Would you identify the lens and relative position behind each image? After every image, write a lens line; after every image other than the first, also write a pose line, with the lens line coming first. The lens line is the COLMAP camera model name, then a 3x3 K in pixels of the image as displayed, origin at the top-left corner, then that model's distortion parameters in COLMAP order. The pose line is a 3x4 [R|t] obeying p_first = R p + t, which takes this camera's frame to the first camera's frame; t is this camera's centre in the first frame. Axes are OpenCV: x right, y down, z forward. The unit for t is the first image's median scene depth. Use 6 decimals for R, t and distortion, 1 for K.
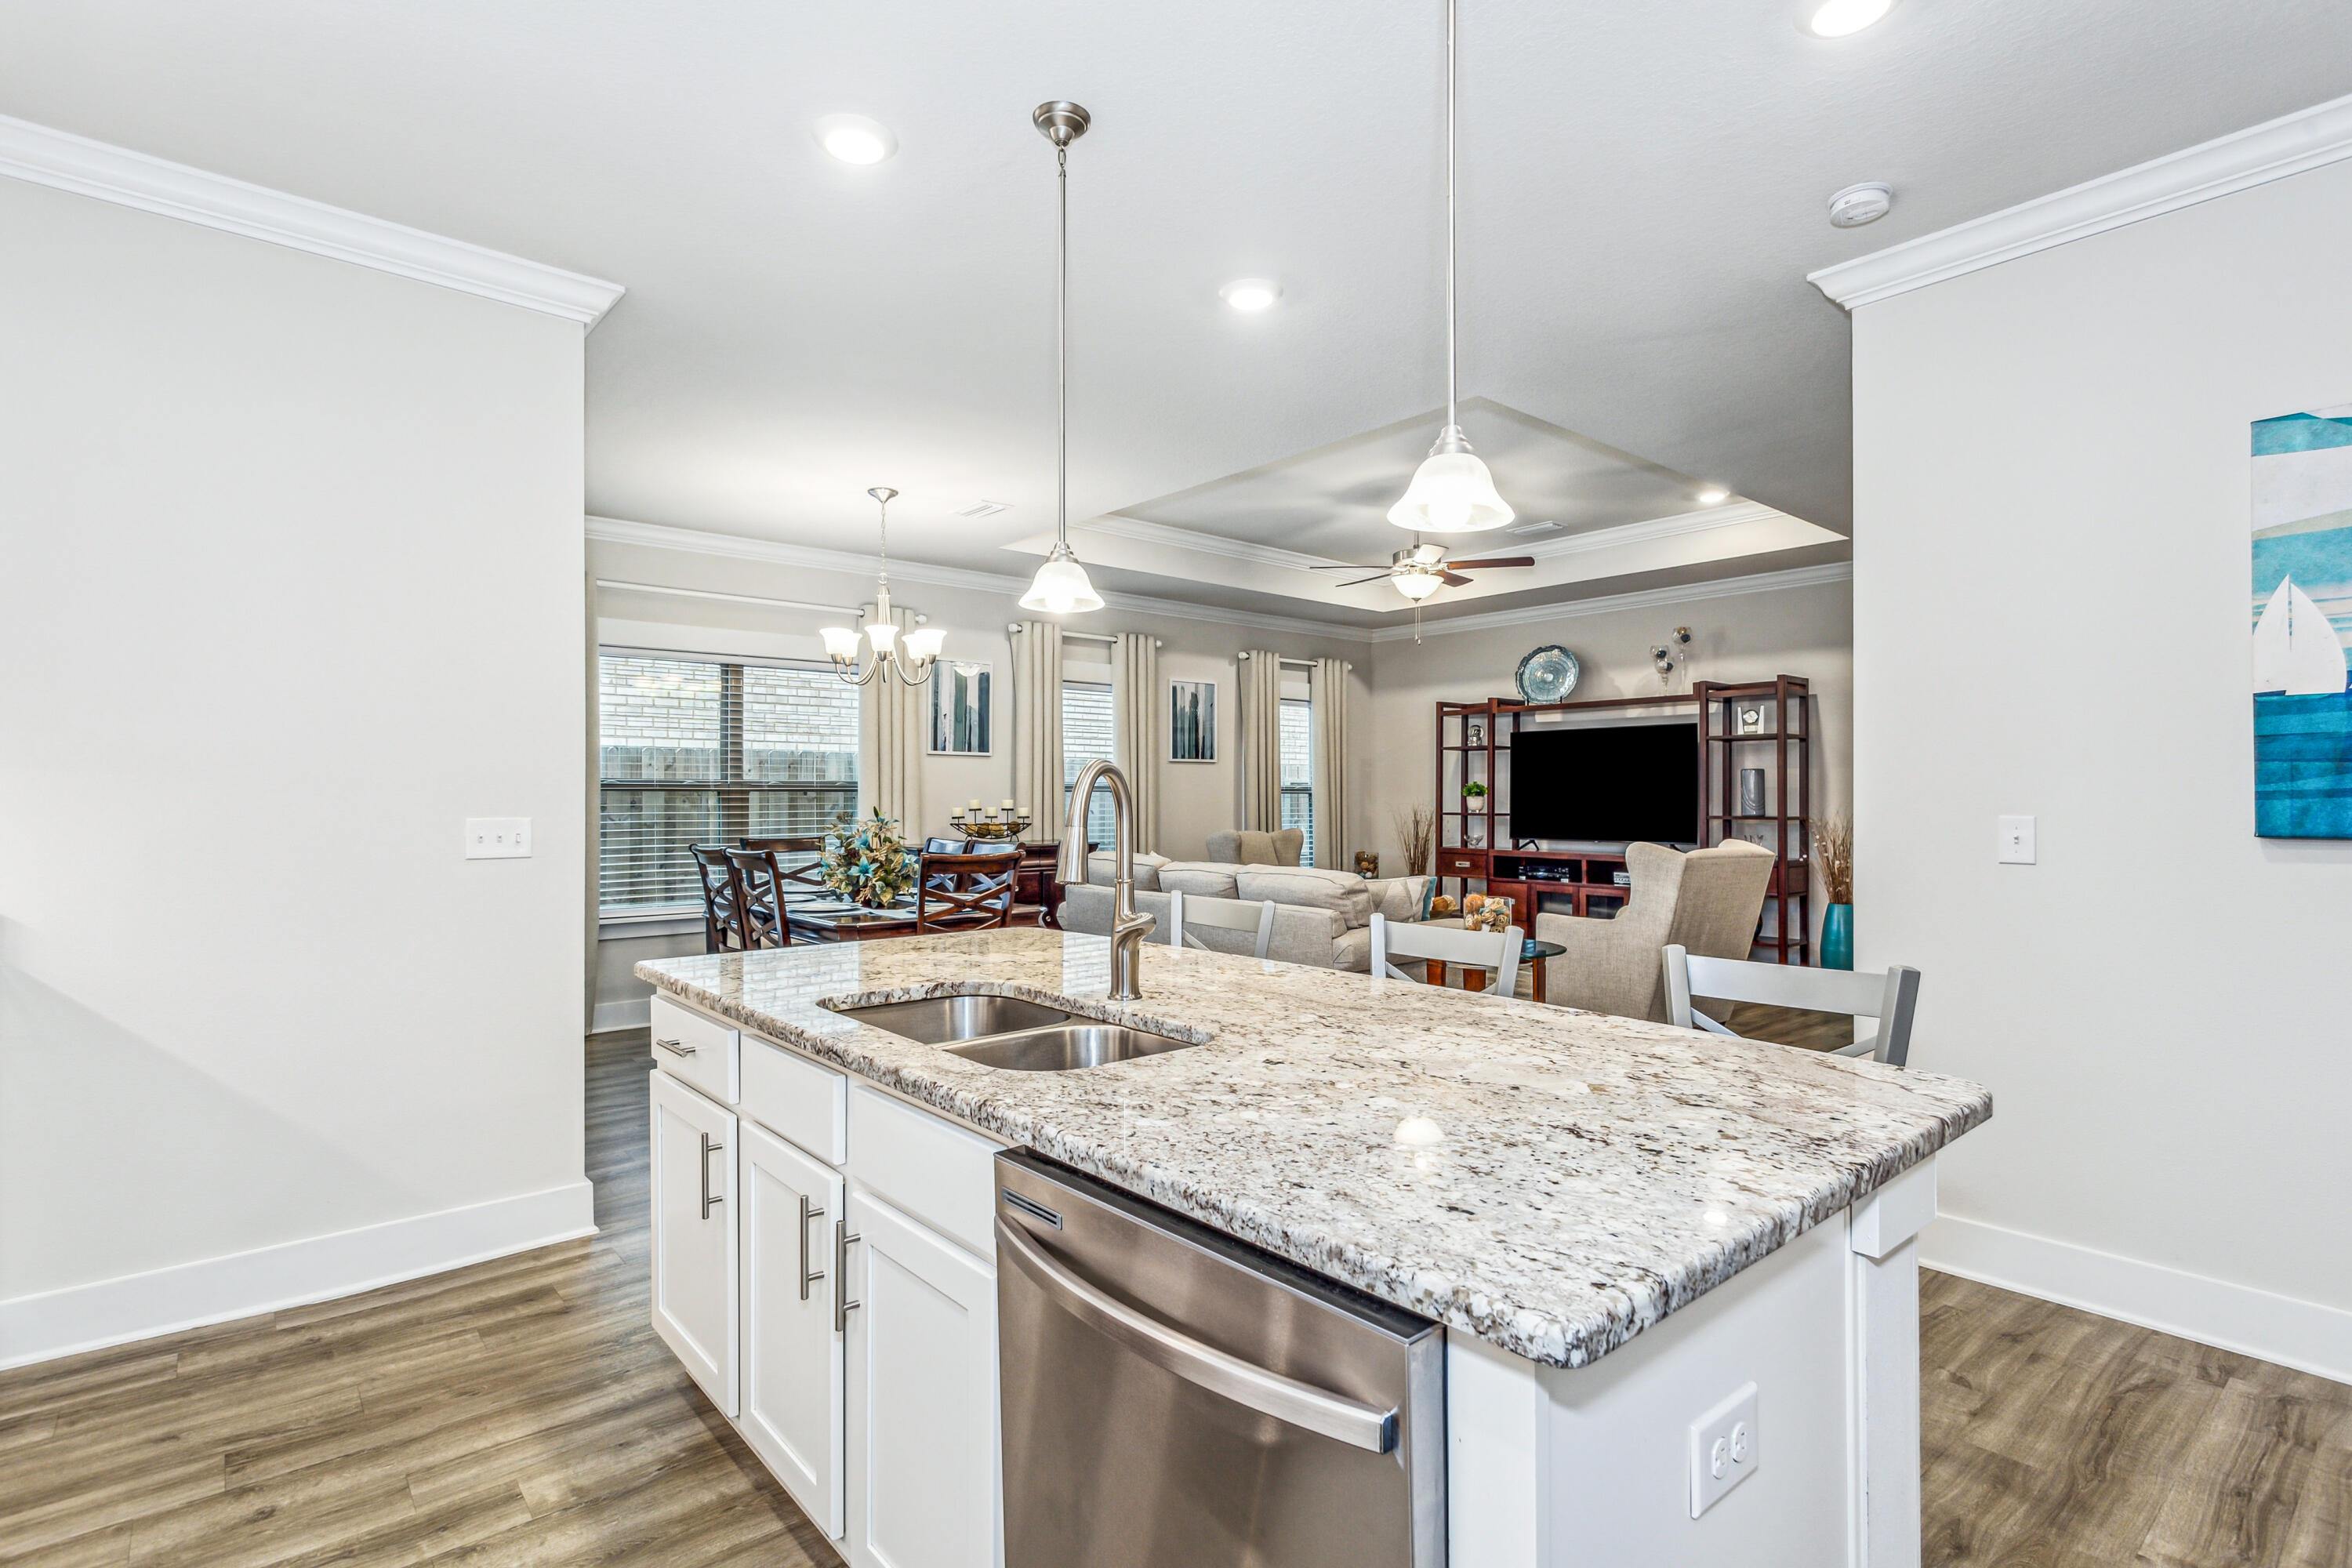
lens RADIAL K [[1144.5, 0, 1169.3], [0, 1144.5, 791.9], [0, 0, 1]] dist [0.002670, 0.002768]
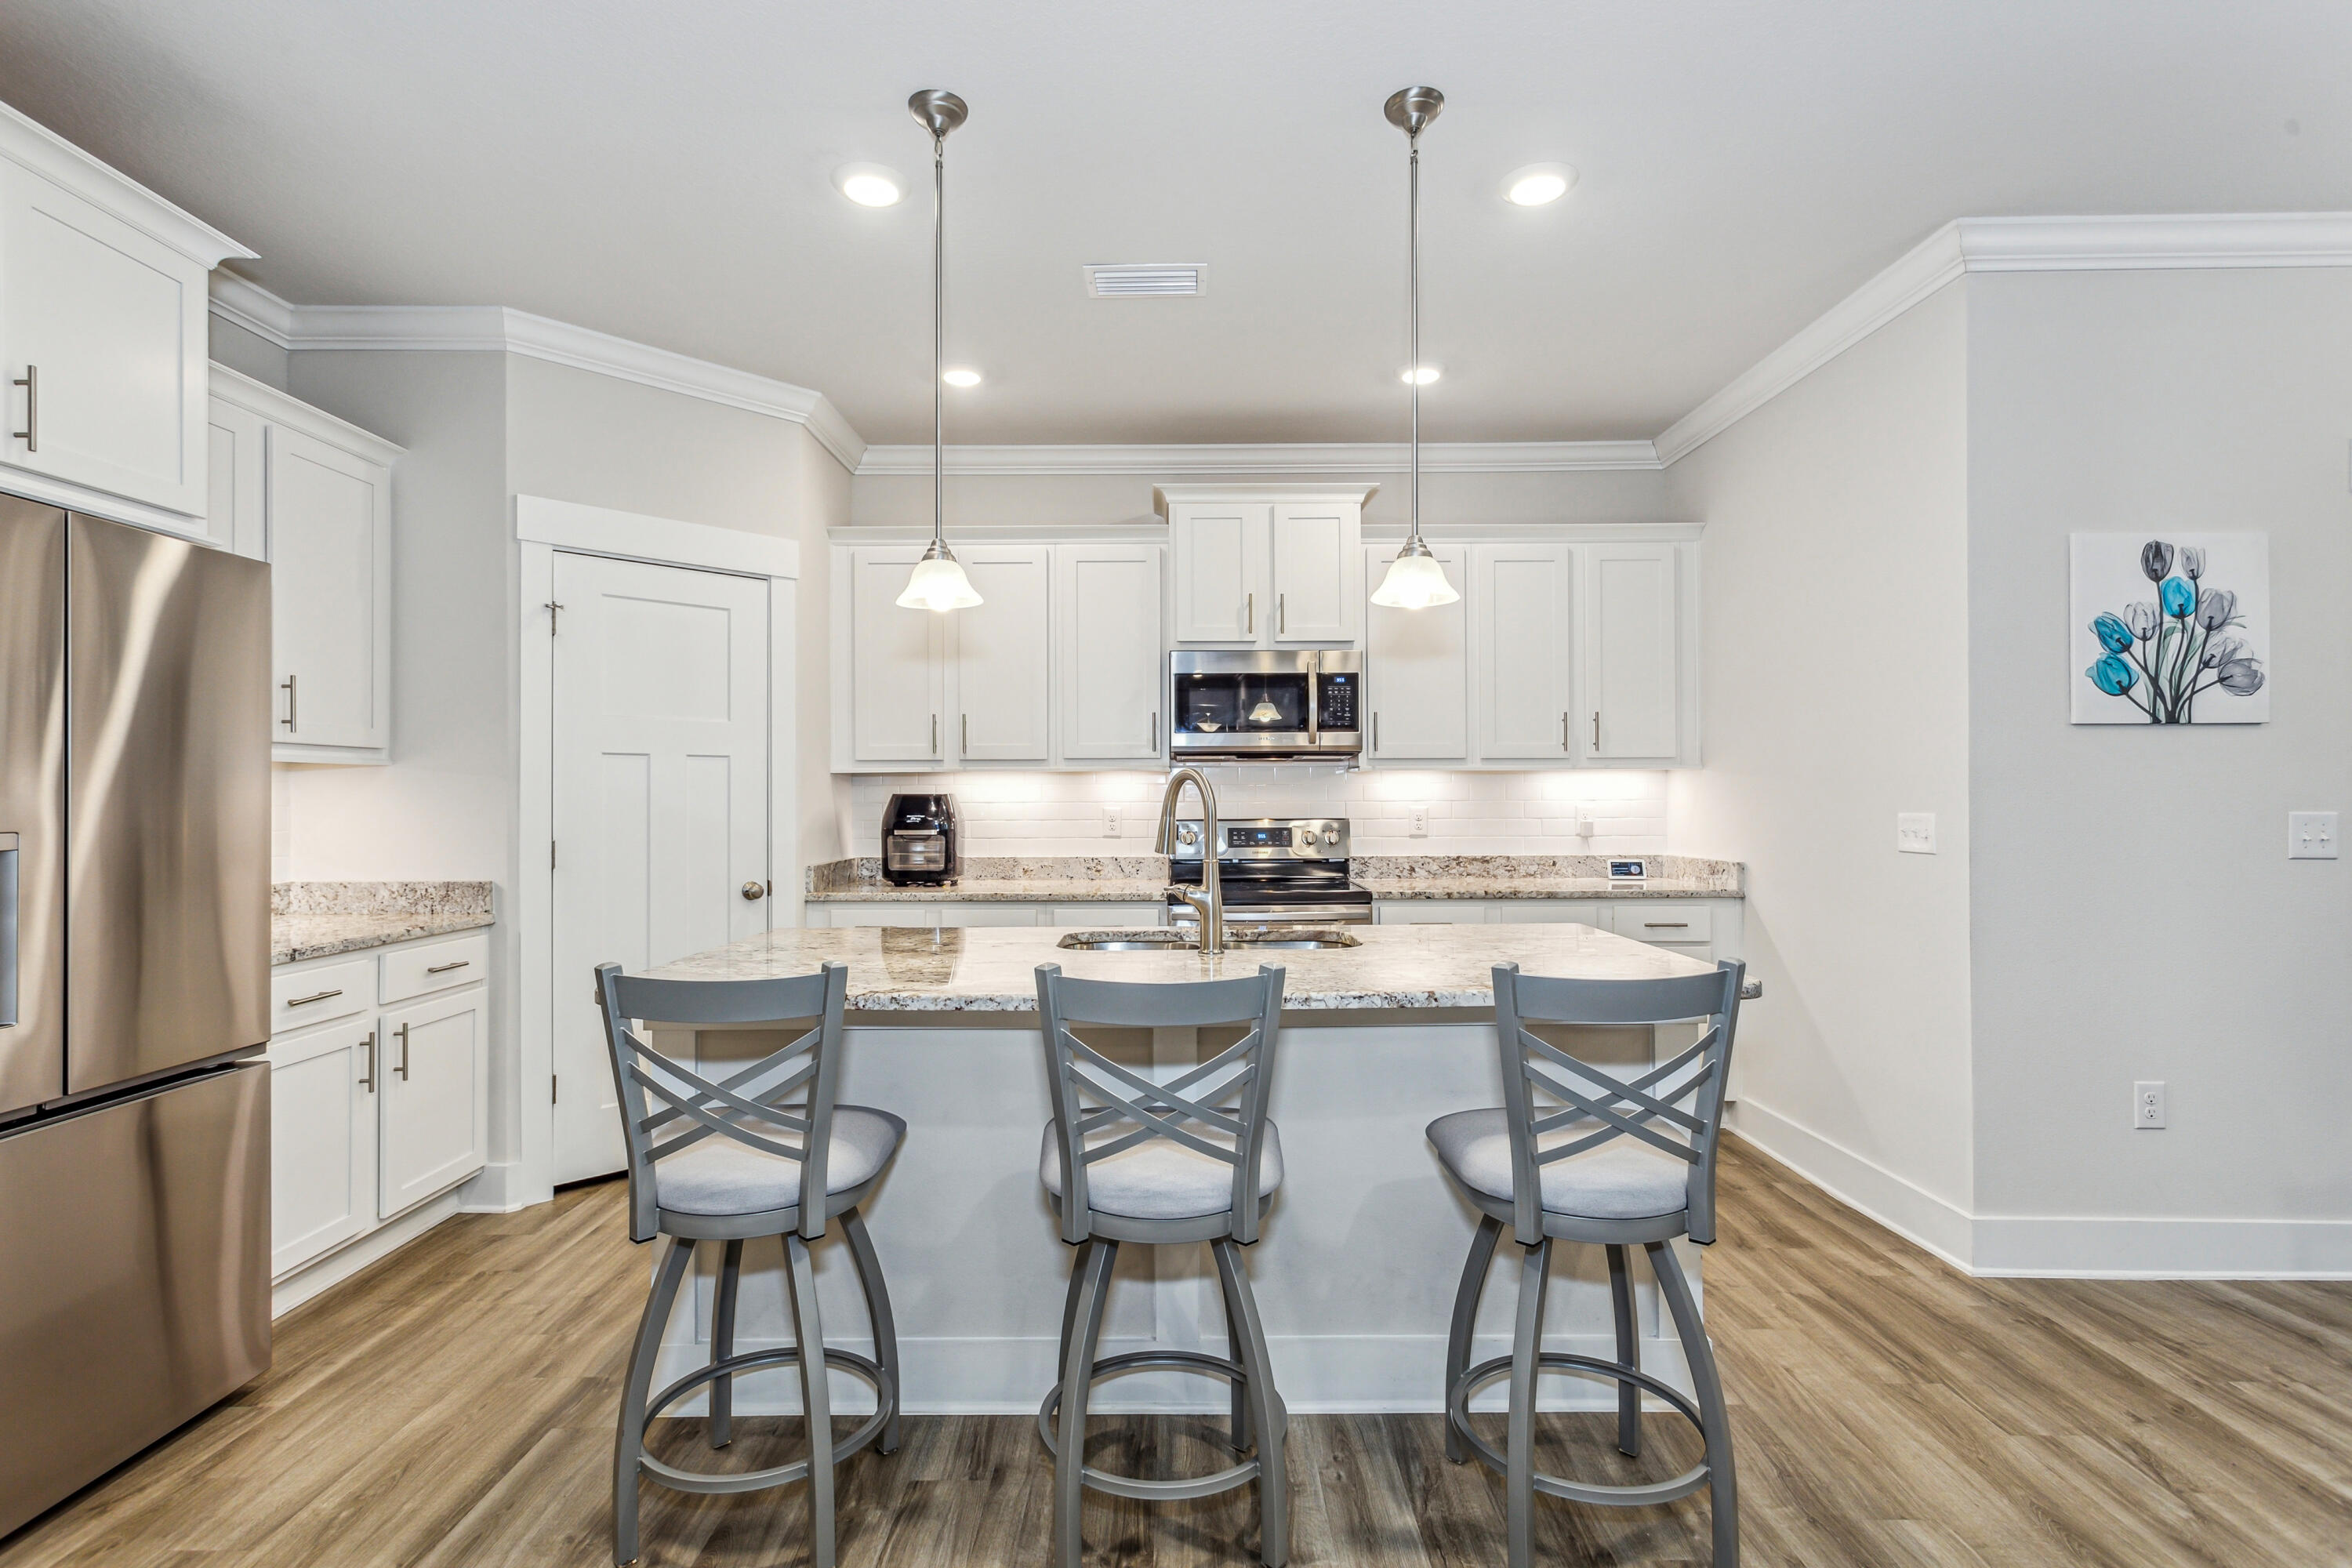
lens RADIAL K [[1144.5, 0, 1163.8], [0, 1144.5, 786.8], [0, 0, 1]] dist [0.002670, 0.002768]
pose [[-0.647562, -0.002638, -0.762008, 0.588681], [0.007001, 0.999931, -0.009411, 0.003553], [0.761980, -0.011429, -0.647499, 1.078477]]
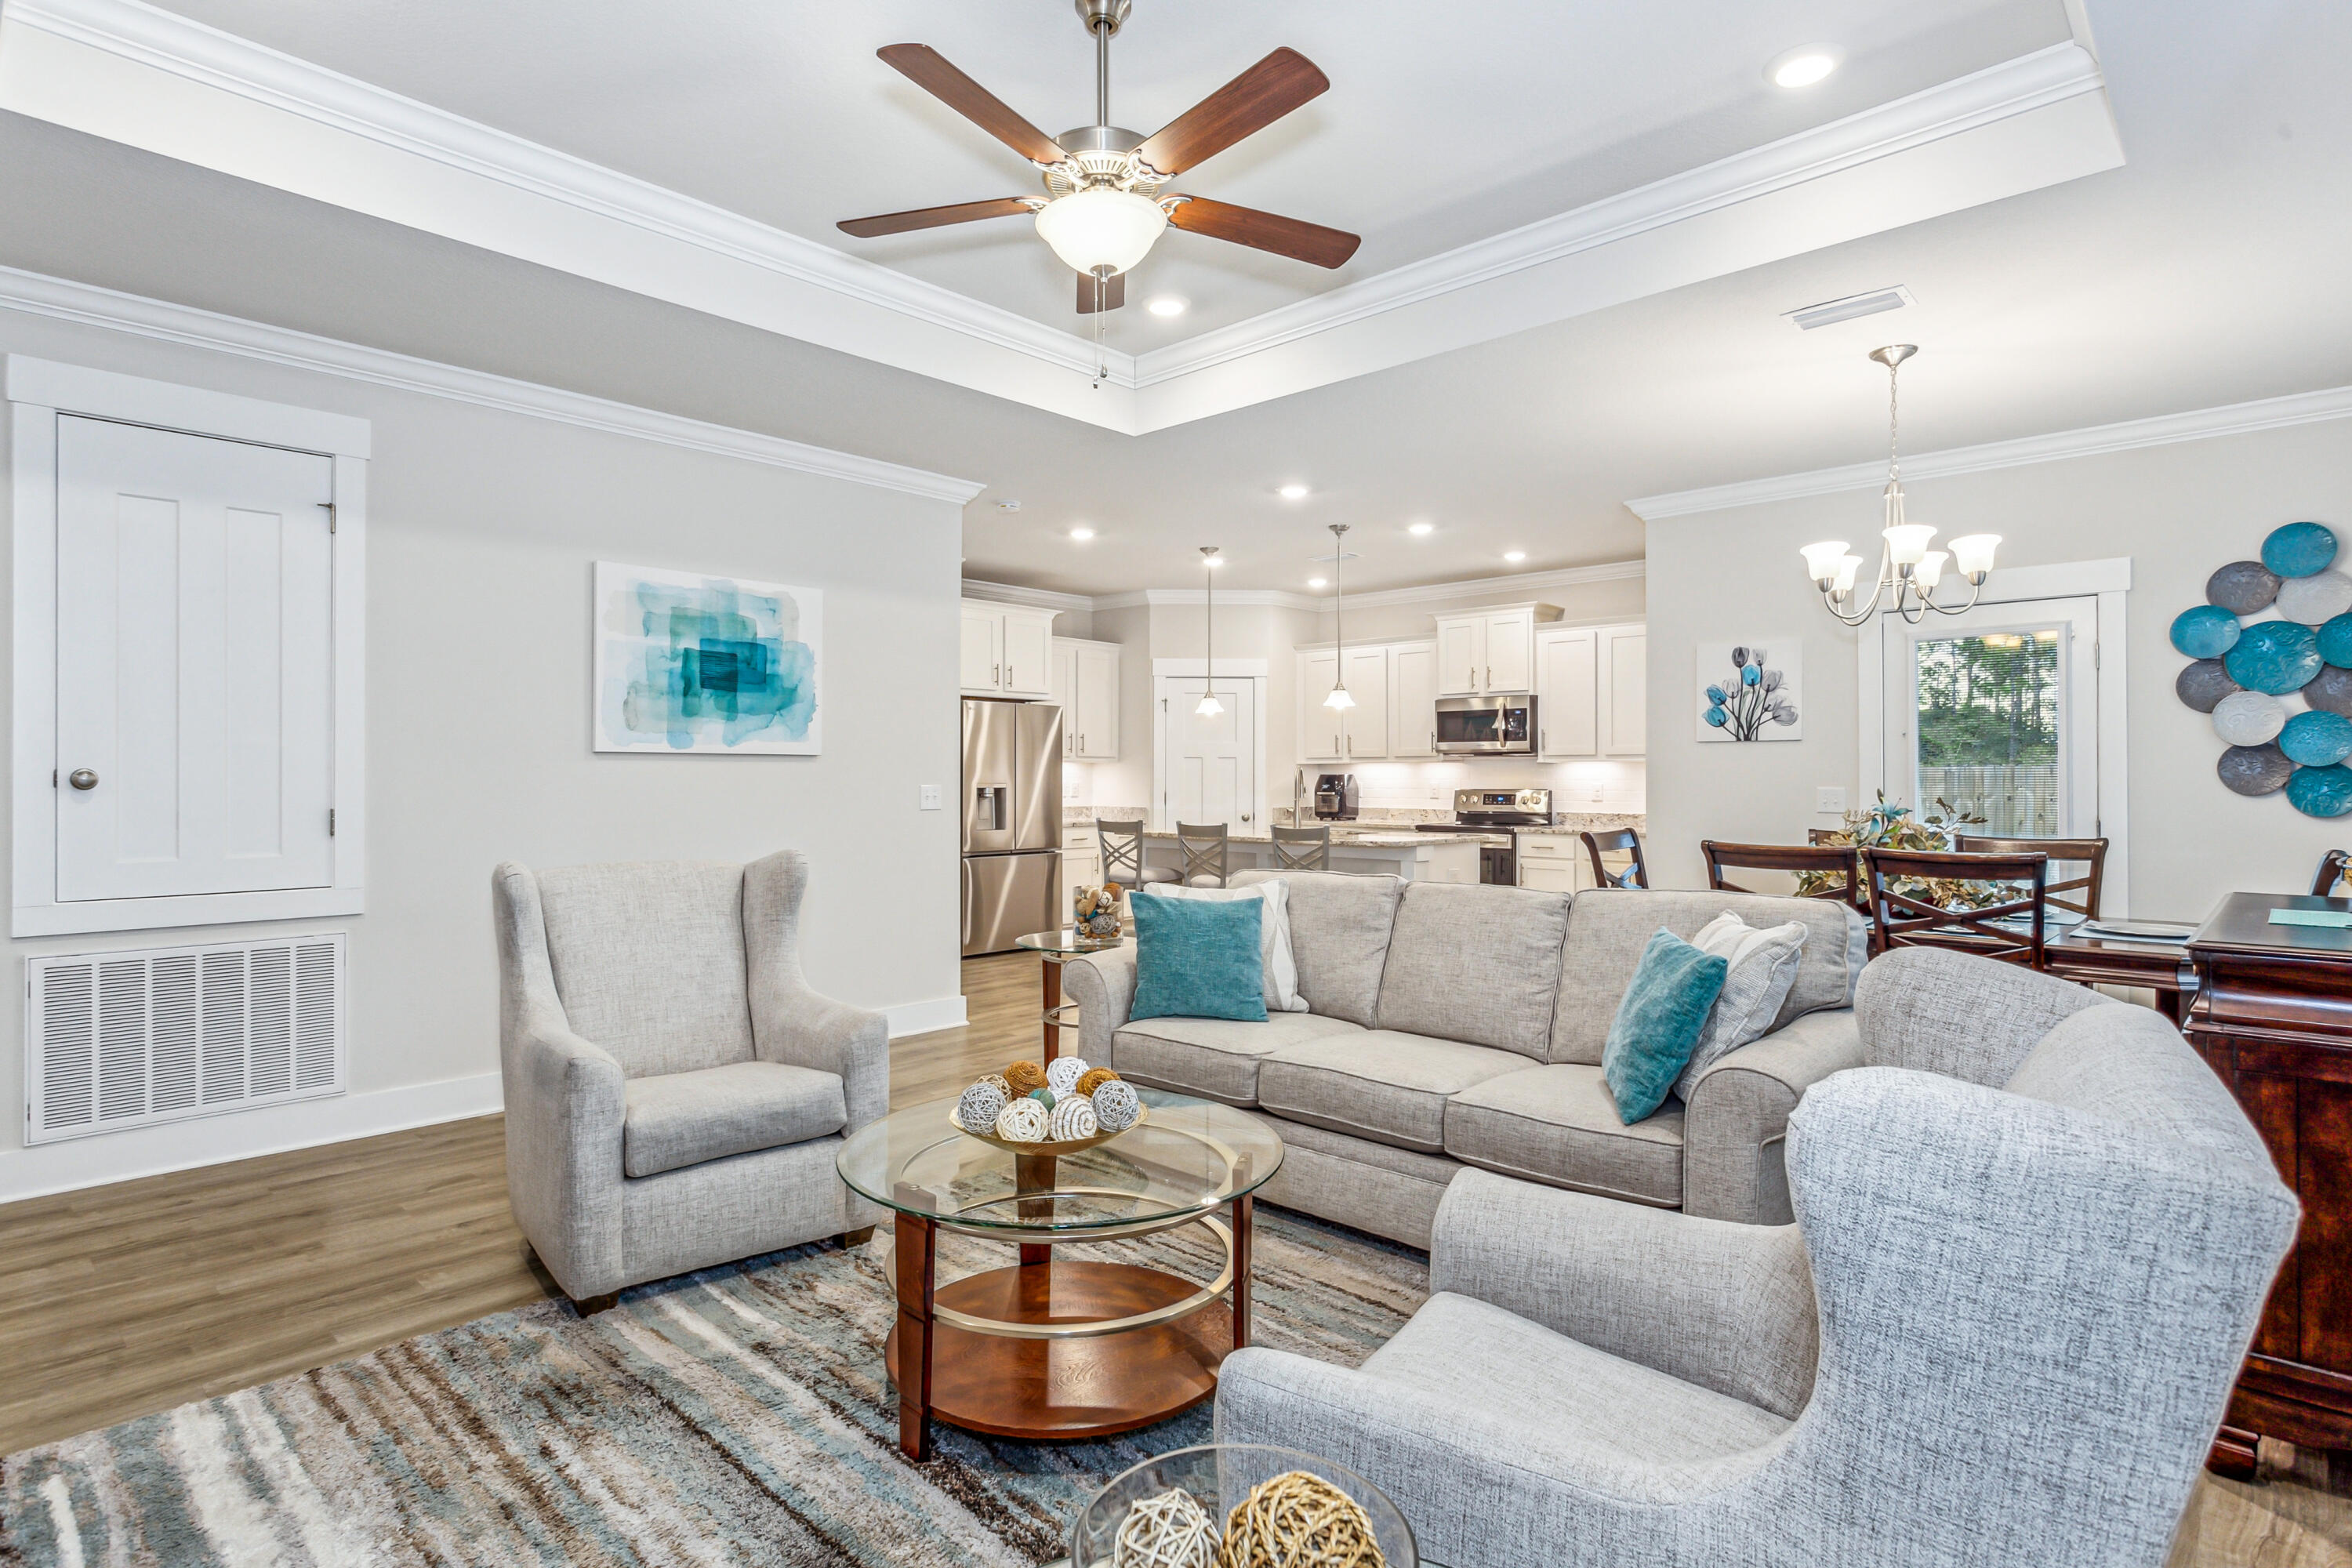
lens RADIAL K [[1202.7, 0, 1157.2], [0, 1202.7, 776.7], [0, 0, 1]] dist [-0.000579, -0.002903]
pose [[-0.992857, 0.000504, -0.119312, 0.503094], [0.000930, 0.999993, -0.003517, 0.011533], [0.119310, -0.003603, -0.992851, 2.784144]]
